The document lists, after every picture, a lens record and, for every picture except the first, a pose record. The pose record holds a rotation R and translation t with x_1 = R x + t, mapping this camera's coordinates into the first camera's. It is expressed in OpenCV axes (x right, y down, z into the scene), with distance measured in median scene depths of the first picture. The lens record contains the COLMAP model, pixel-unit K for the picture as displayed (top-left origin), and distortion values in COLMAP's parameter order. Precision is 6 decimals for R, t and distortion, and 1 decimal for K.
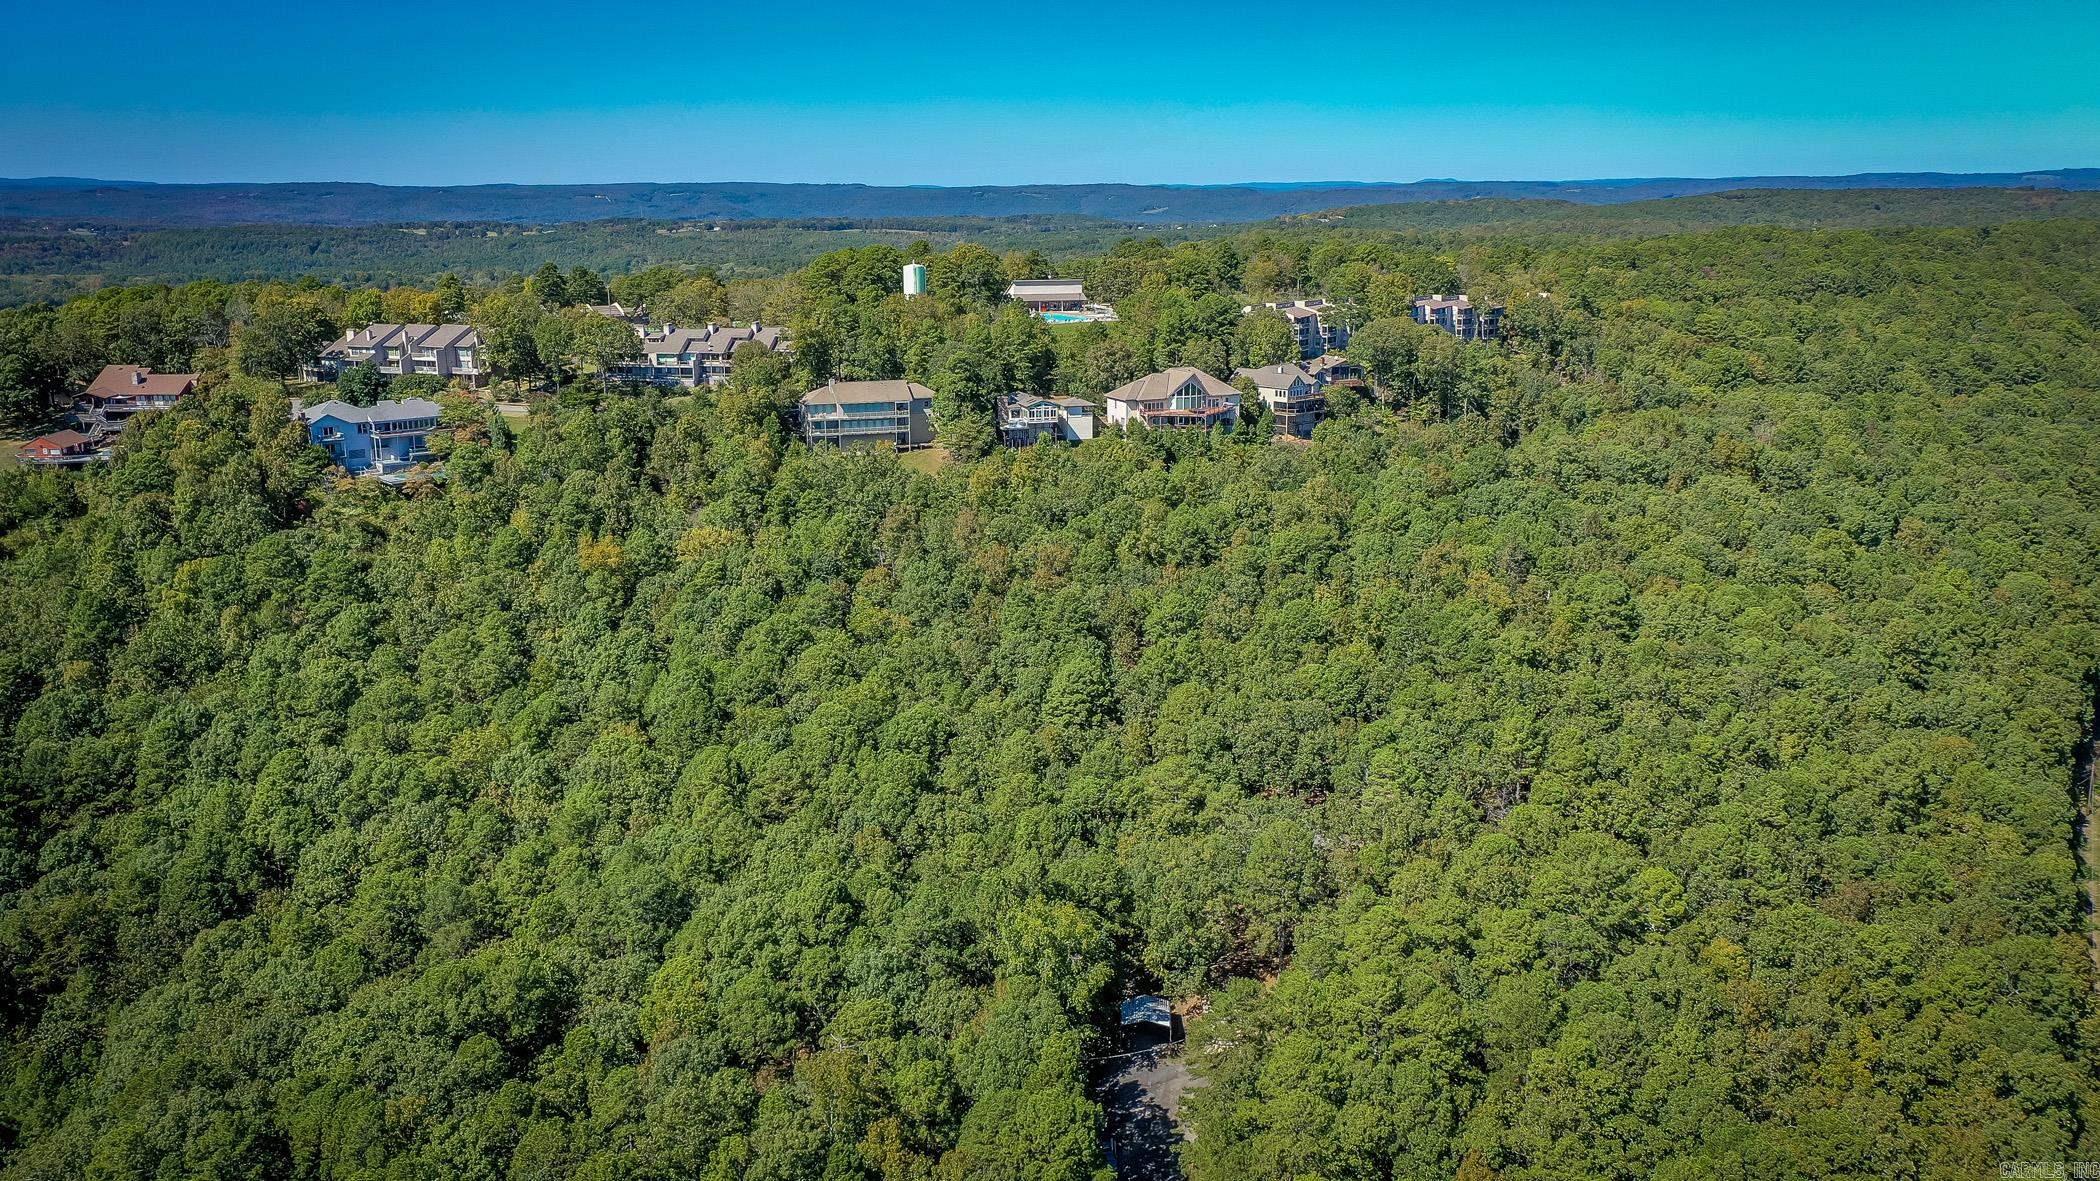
lens RADIAL K [[1708.5, 0, 1050.0], [0, 1708.5, 590.5], [0, 0, 1]] dist [0.027545, -0.002946]
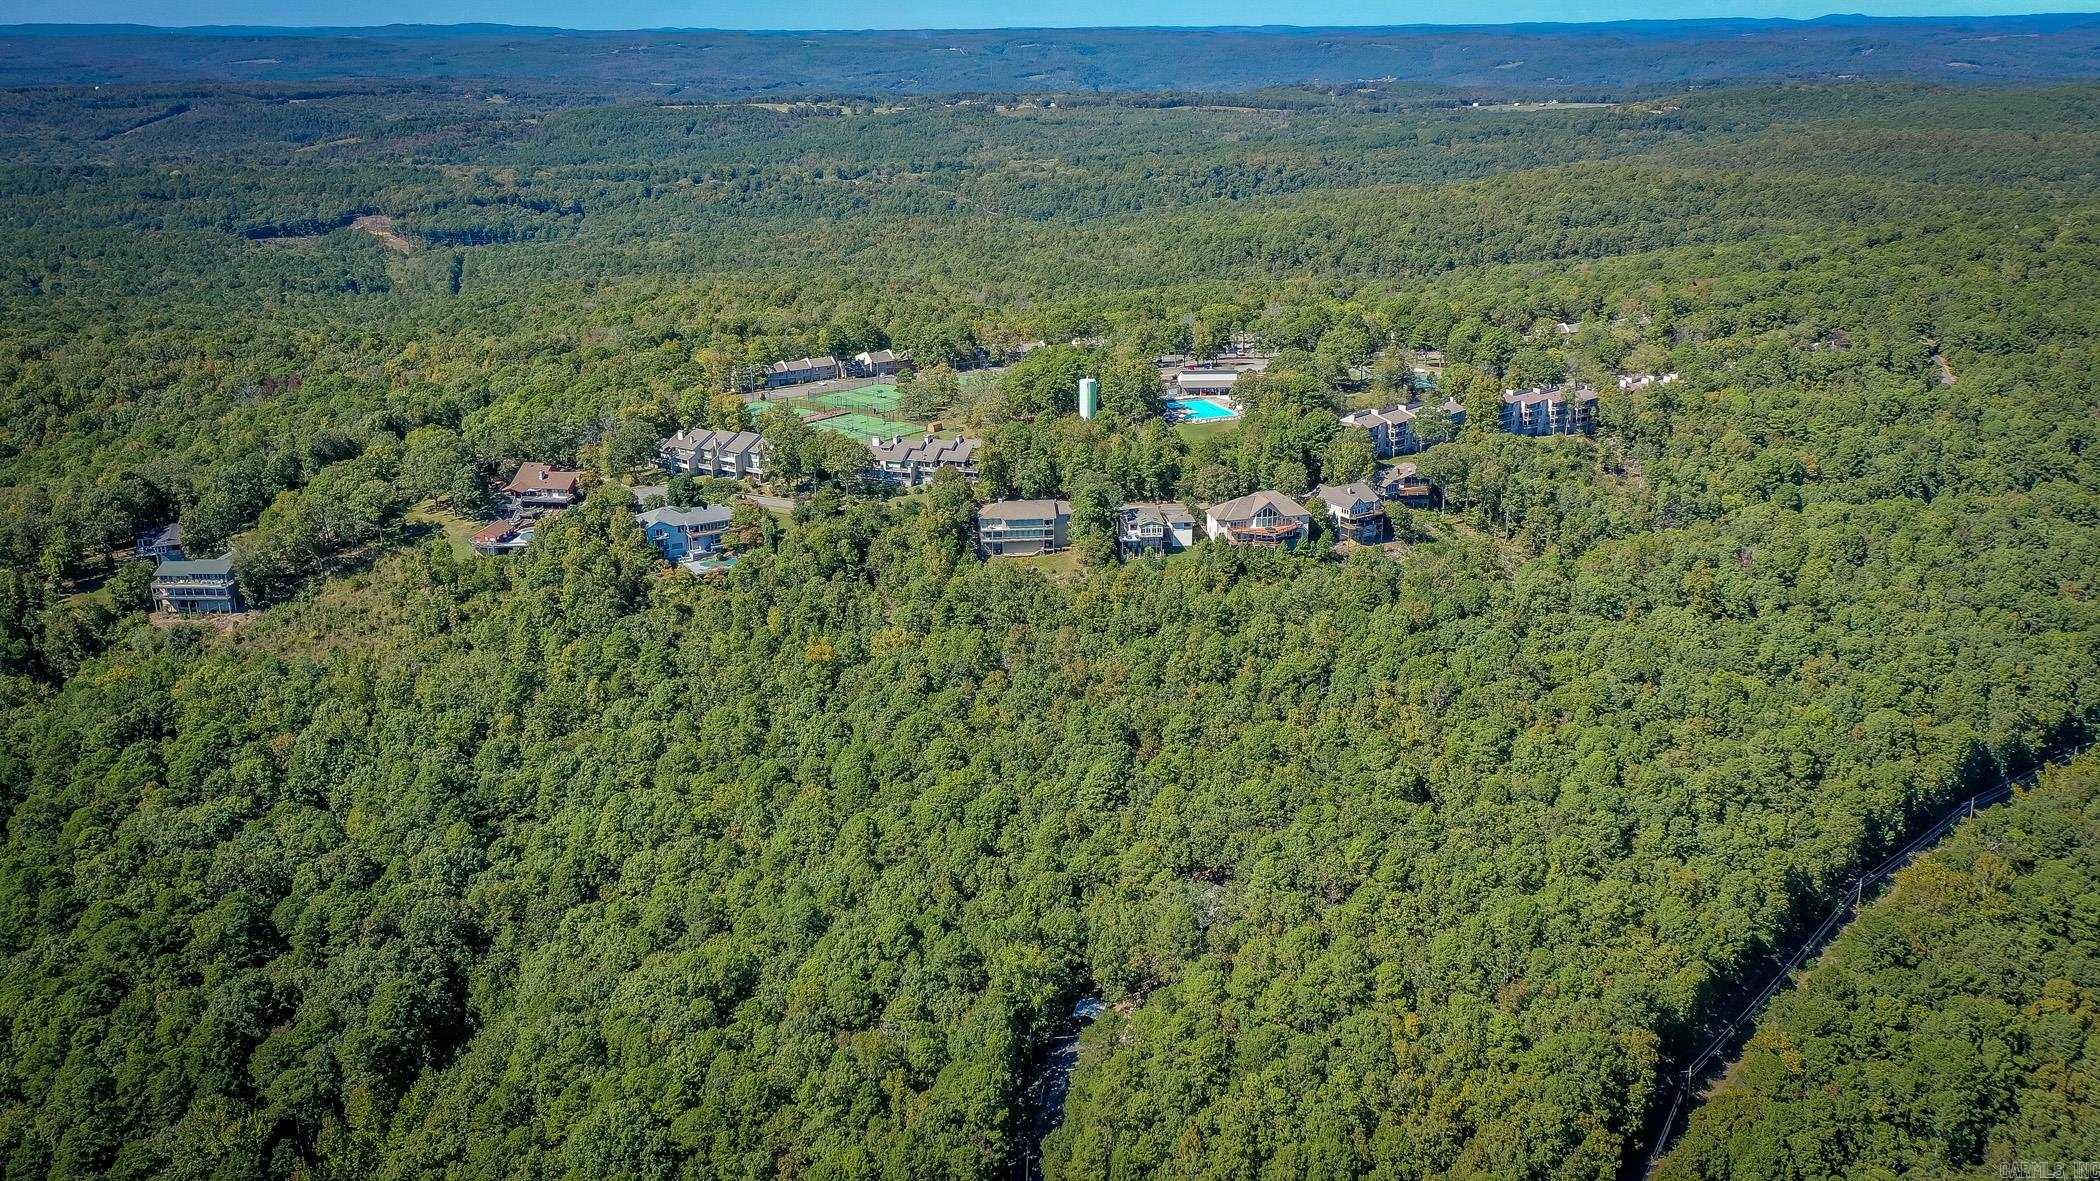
lens RADIAL K [[1708.5, 0, 1050.0], [0, 1708.5, 590.5], [0, 0, 1]] dist [0.027545, -0.002946]
pose [[0.979306, 0.064458, -0.191848, 0.239885], [-0.045653, 0.993851, 0.100880, -0.251456], [0.197170, -0.090034, 0.976226, -0.464086]]
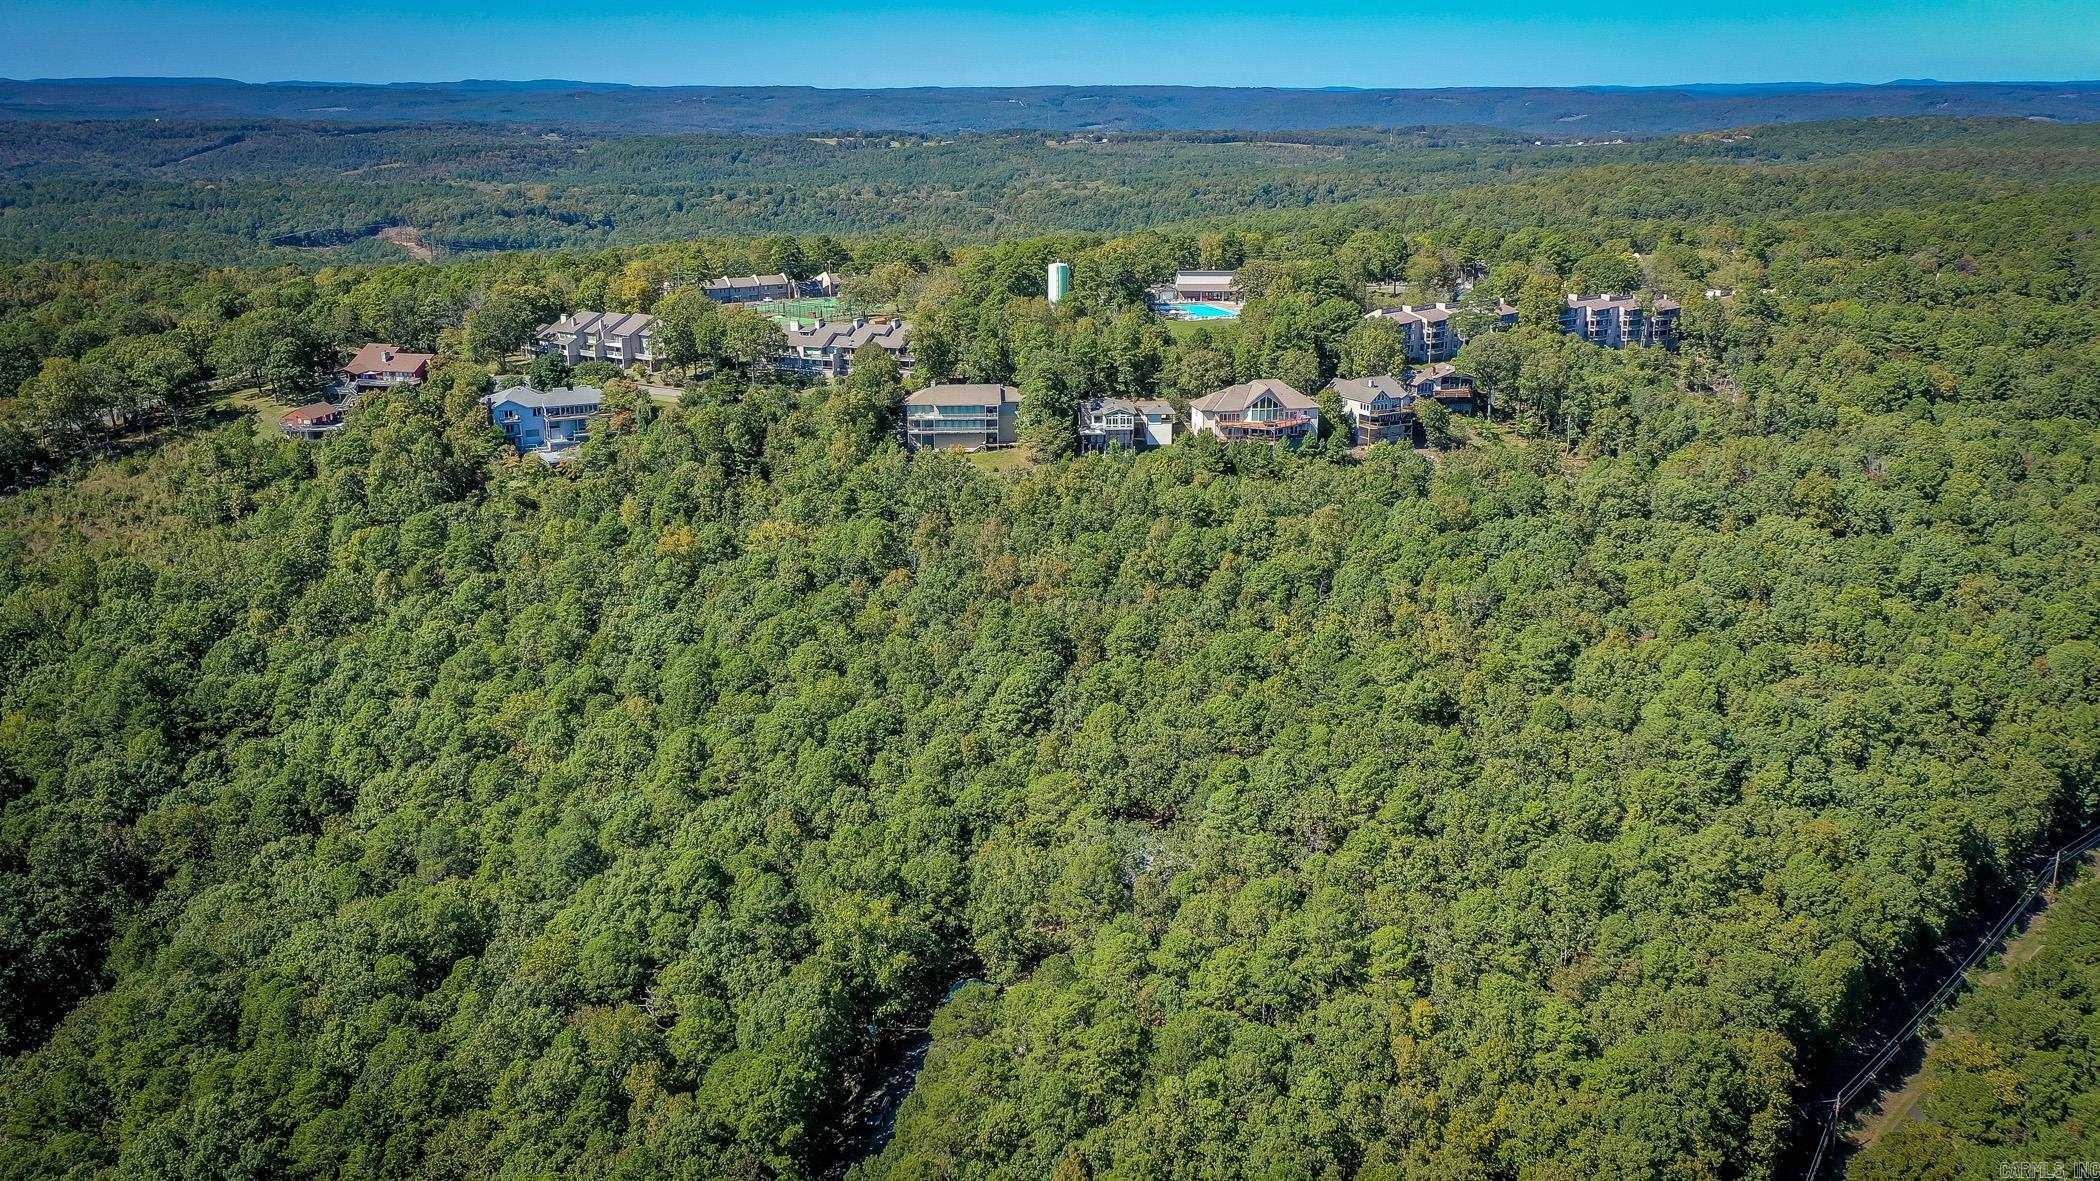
lens RADIAL K [[1693.6, 0, 1050.0], [0, 1693.6, 590.5], [0, 0, 1]] dist [0.025566, -0.002475]
pose [[0.970838, 0.072917, -0.228379, 0.274859], [-0.059321, 0.996065, 0.065851, -0.085461], [0.232282, -0.050383, 0.971343, -0.085884]]
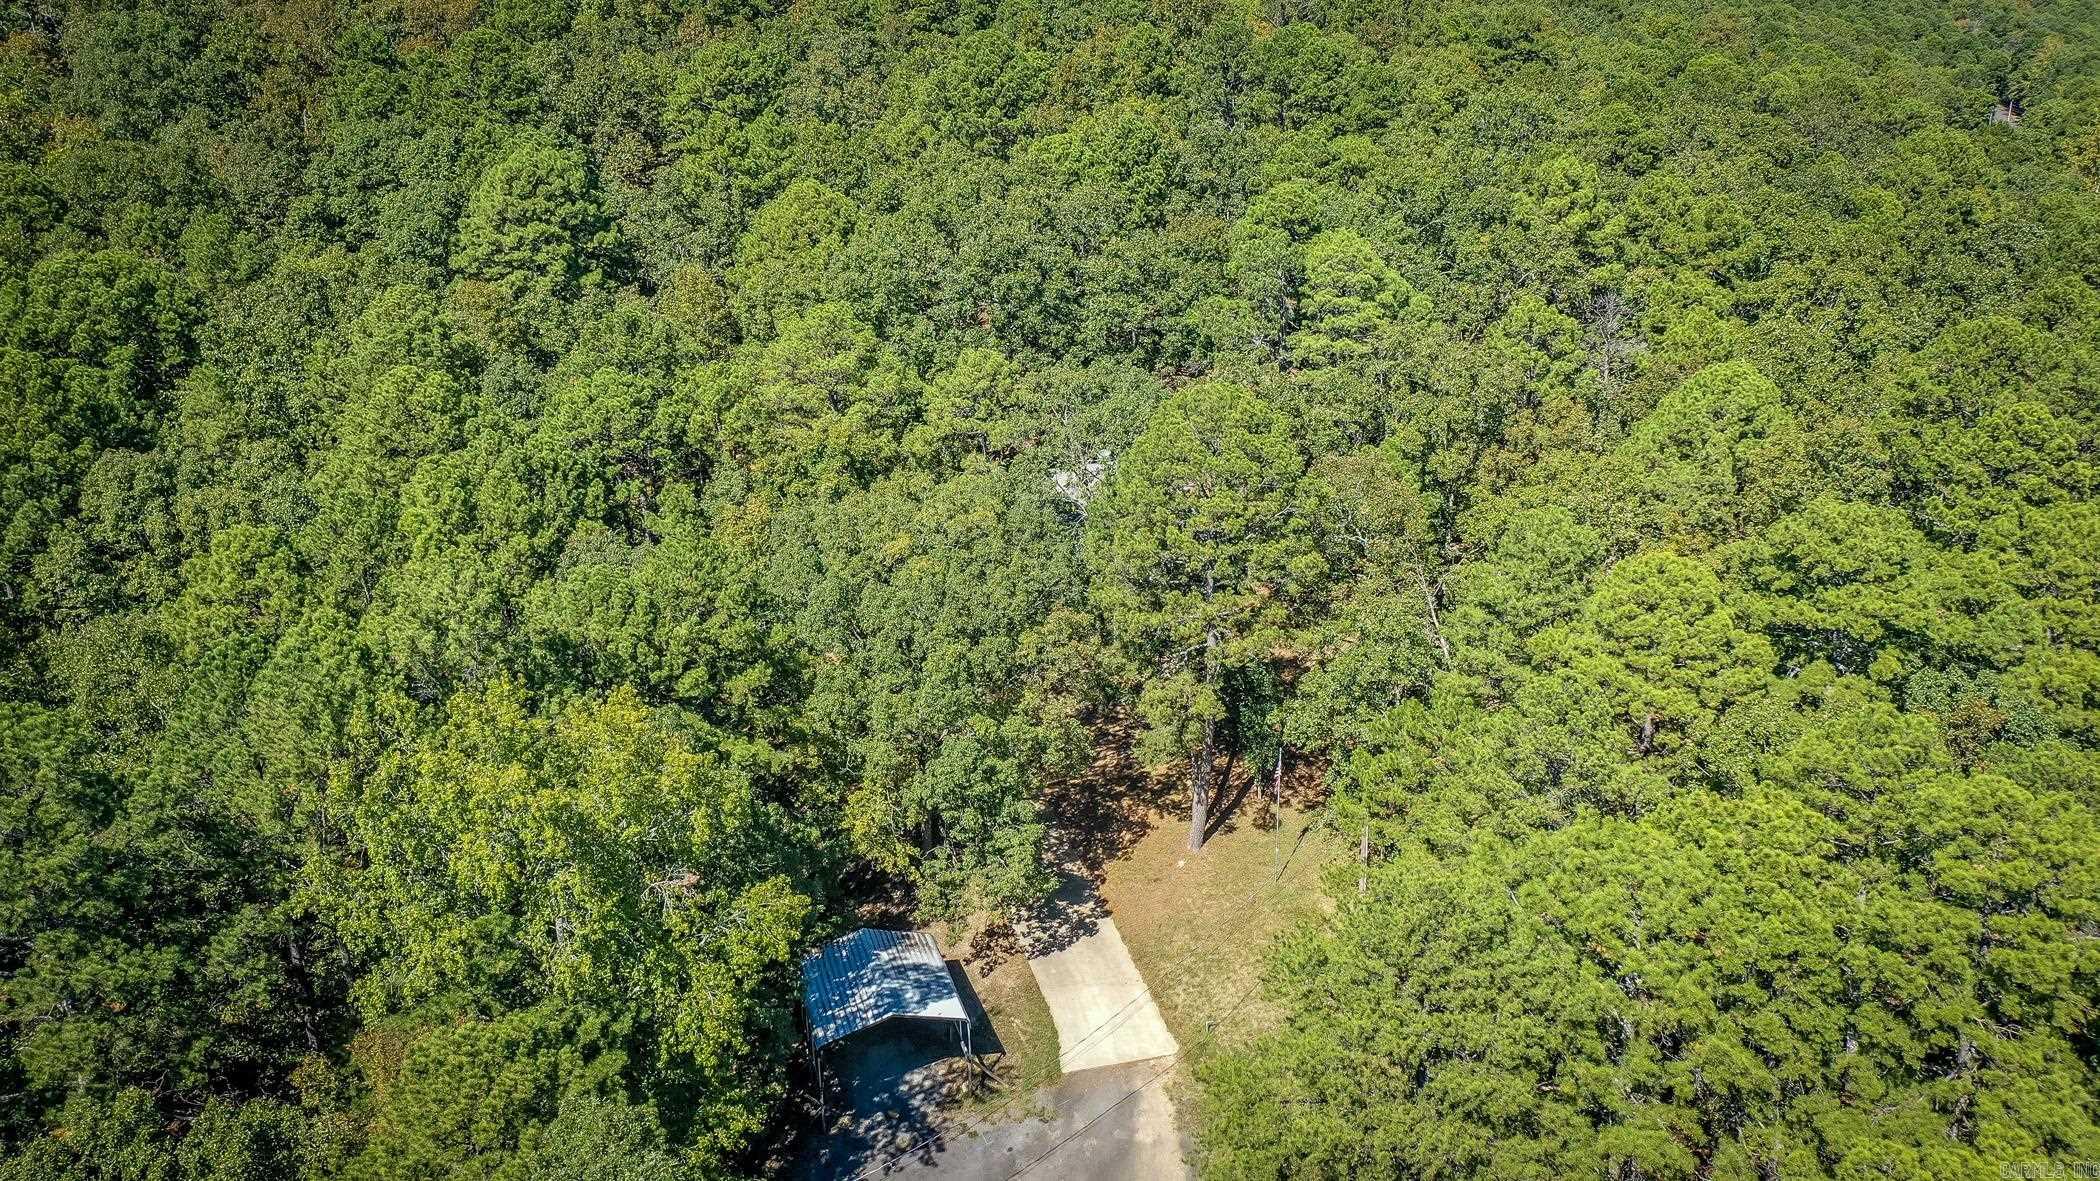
lens RADIAL K [[1708.5, 0, 1050.0], [0, 1708.5, 590.5], [0, 0, 1]] dist [0.027545, -0.002946]
pose [[0.944329, -0.124691, 0.304458, -0.003849], [0.089036, 0.987723, 0.128361, 0.099740], [-0.316725, -0.094107, 0.943837, 0.521333]]
